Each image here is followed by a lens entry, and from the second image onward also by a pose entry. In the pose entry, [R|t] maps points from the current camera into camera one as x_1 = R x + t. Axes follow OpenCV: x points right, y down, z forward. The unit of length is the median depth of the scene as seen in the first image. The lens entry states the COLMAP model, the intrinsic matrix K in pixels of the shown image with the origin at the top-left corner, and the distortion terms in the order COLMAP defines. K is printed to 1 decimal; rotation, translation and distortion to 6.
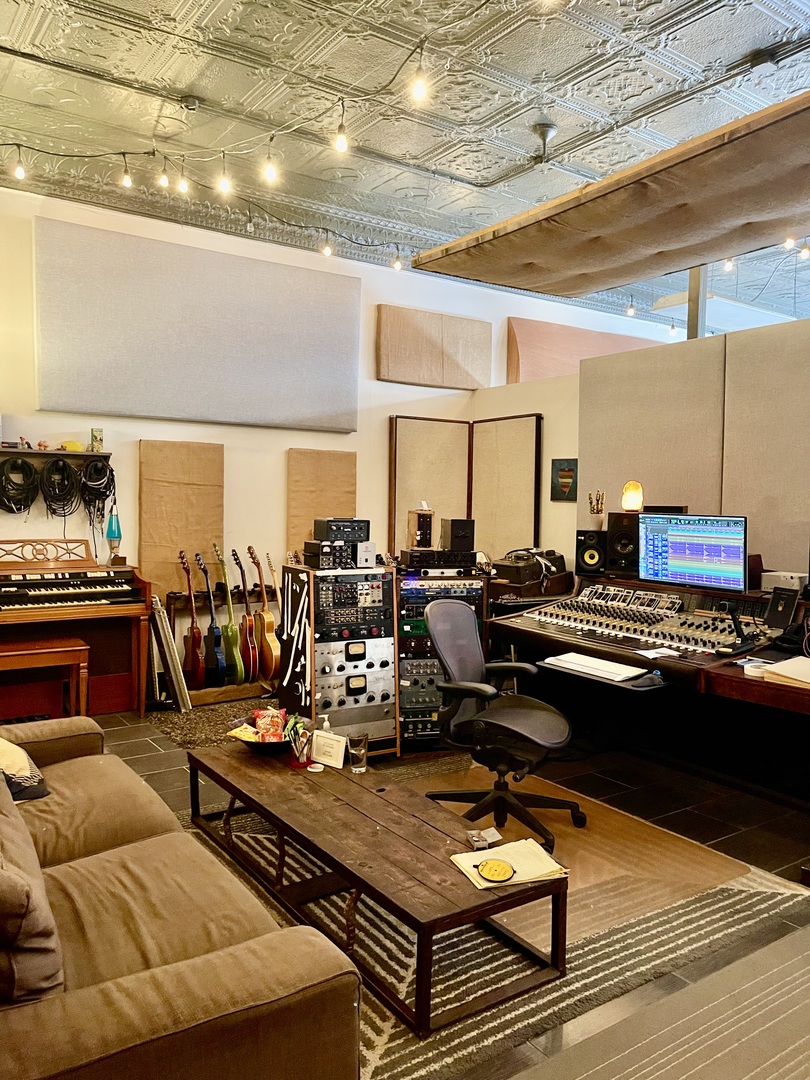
lens RADIAL K [[809.0, 0, 385.9], [0, 809.0, 537.7], [0, 0, 1]] dist [0.042223, -0.052052]
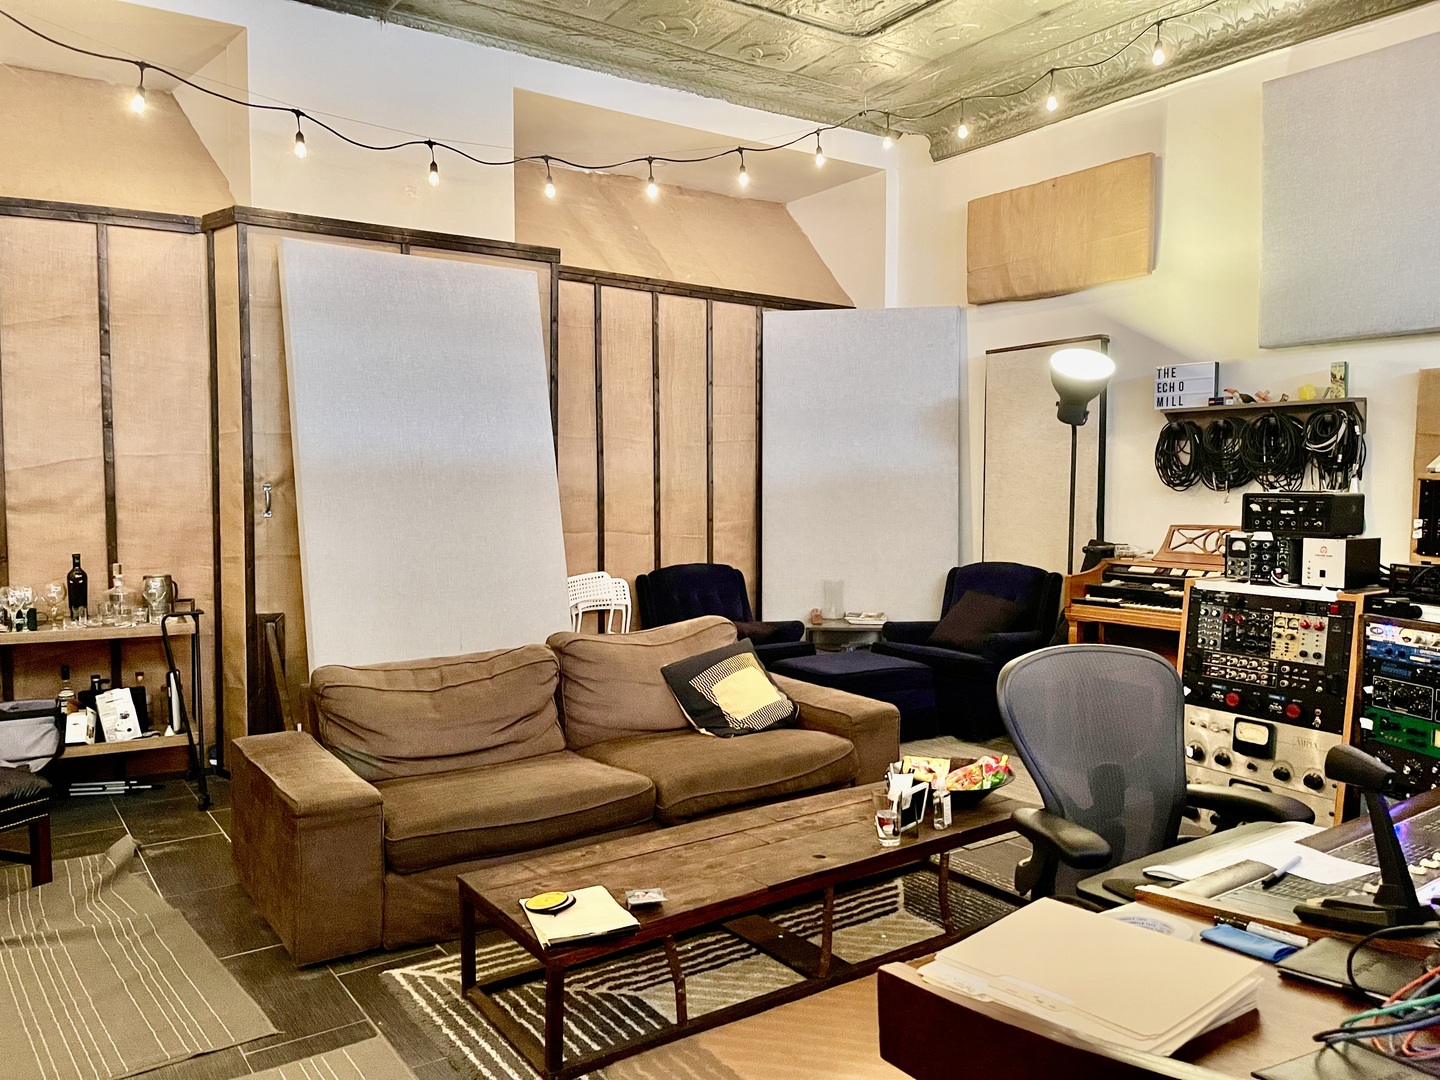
lens RADIAL K [[1078.6, 0, 721.9], [0, 1078.6, 549.8], [0, 0, 1]] dist [0.042223, -0.052052]
pose [[0.018517, 0.048498, -0.998652, 0.662100], [-0.047749, 0.997726, 0.047568, -0.001574], [0.998688, 0.046803, 0.020791, 0.622341]]
